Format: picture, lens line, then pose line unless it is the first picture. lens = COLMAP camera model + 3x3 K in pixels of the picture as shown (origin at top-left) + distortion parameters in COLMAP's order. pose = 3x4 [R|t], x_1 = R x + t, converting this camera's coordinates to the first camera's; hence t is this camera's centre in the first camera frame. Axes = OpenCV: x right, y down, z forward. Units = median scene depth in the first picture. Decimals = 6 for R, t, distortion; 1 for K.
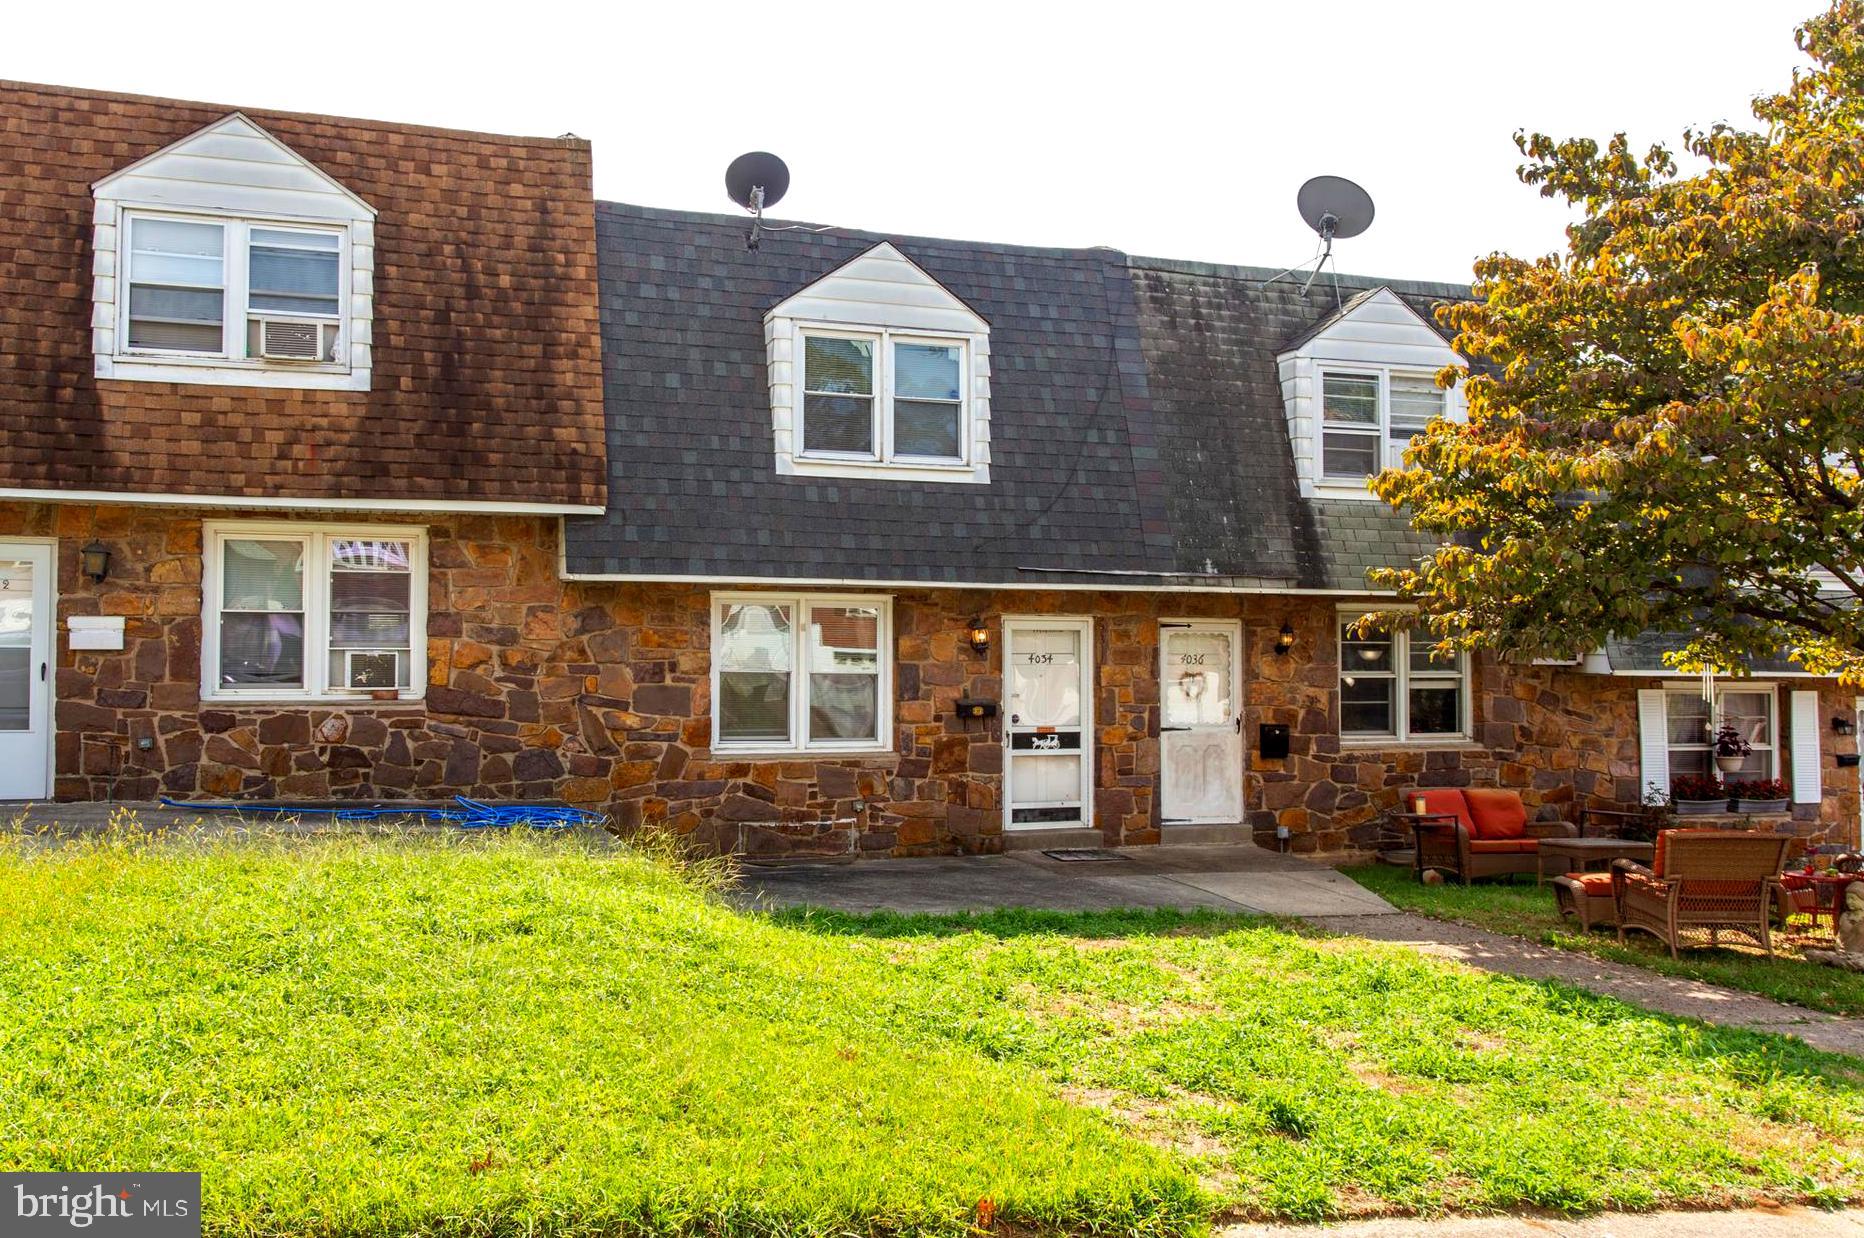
lens RADIAL K [[1456.0, 0, 929.9], [0, 1456.0, 636.9], [0, 0, 1]] dist [0.002630, 0.011893]
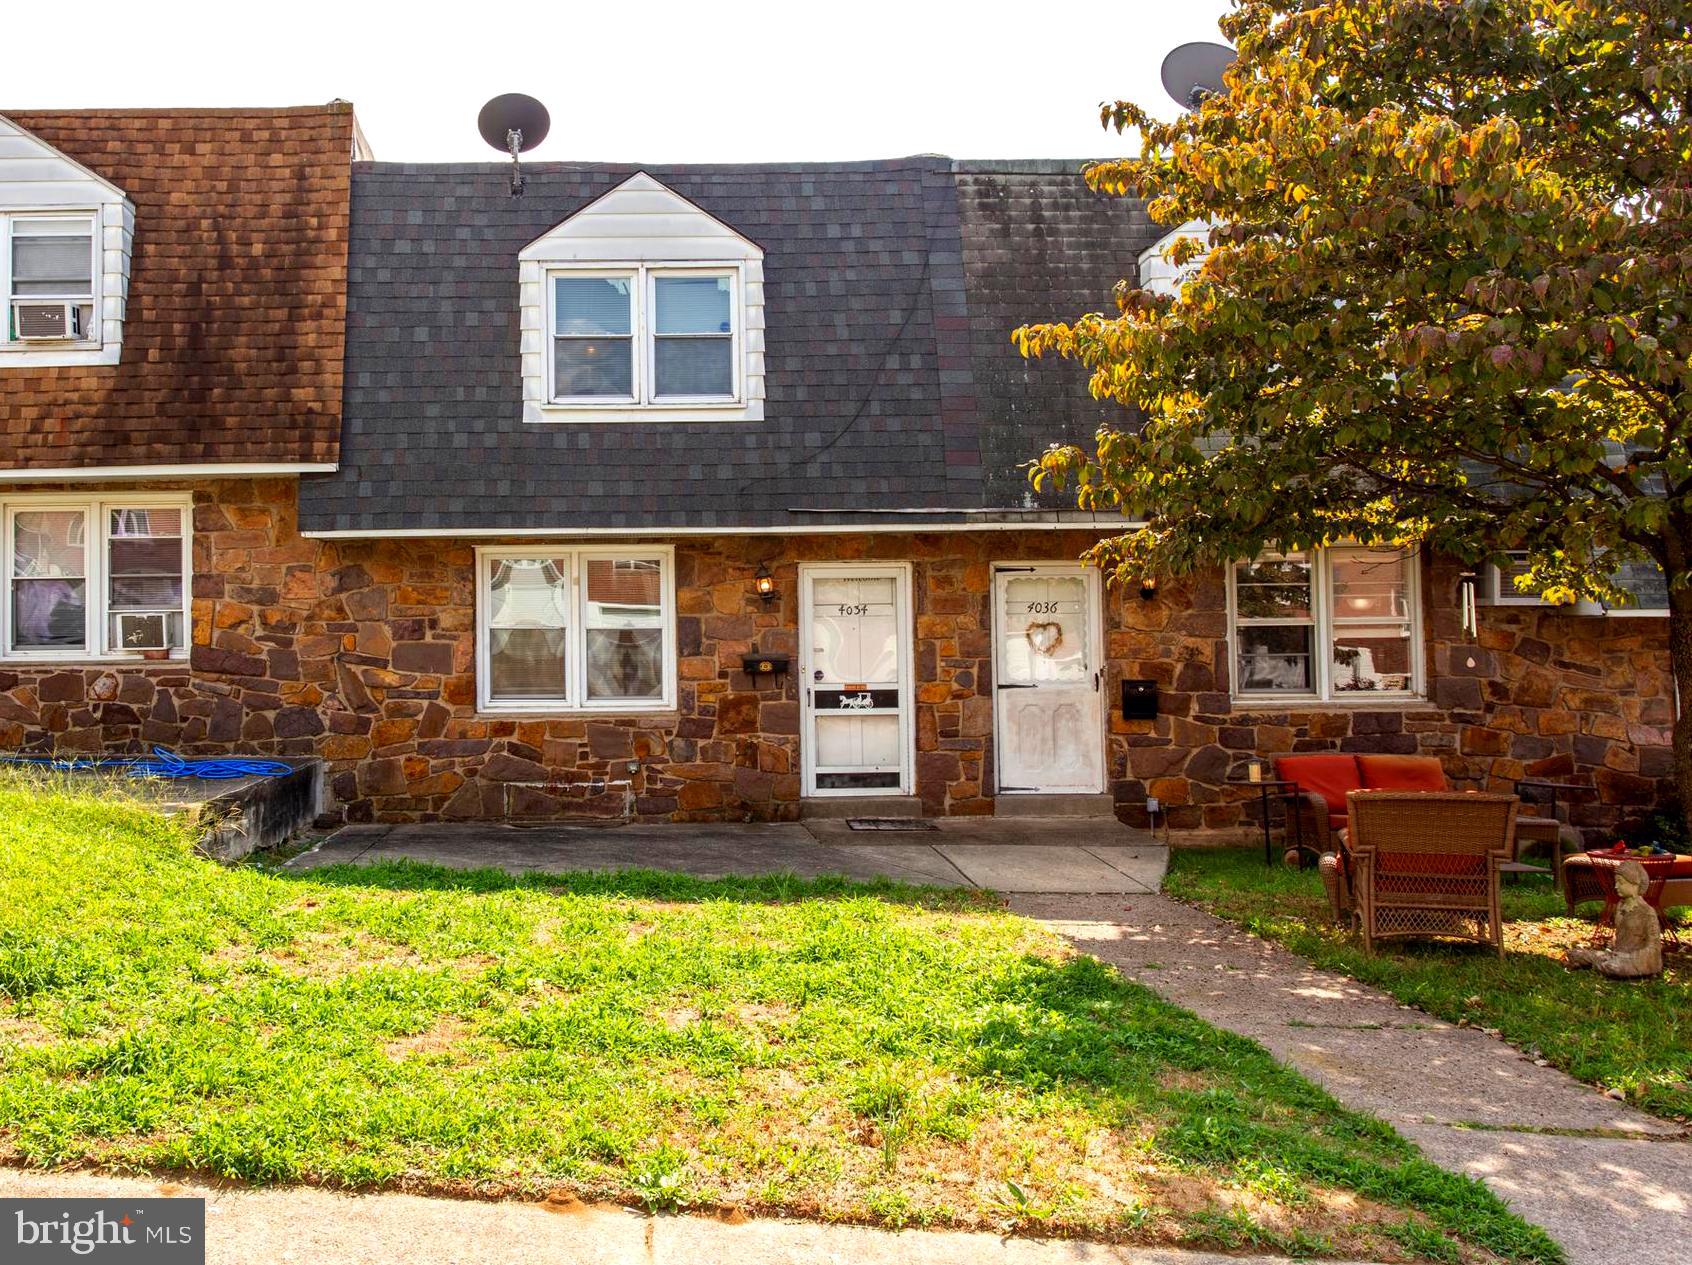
lens RADIAL K [[1509.3, 0, 846.5], [0, 1509.3, 620.8], [0, 0, 1]] dist [-0.000296, 0.005194]
pose [[0.955705, -0.023287, -0.293403, 0.381410], [0.021818, 0.999728, -0.008277, 0.032232], [0.293516, 0.001509, 0.955953, 0.100777]]
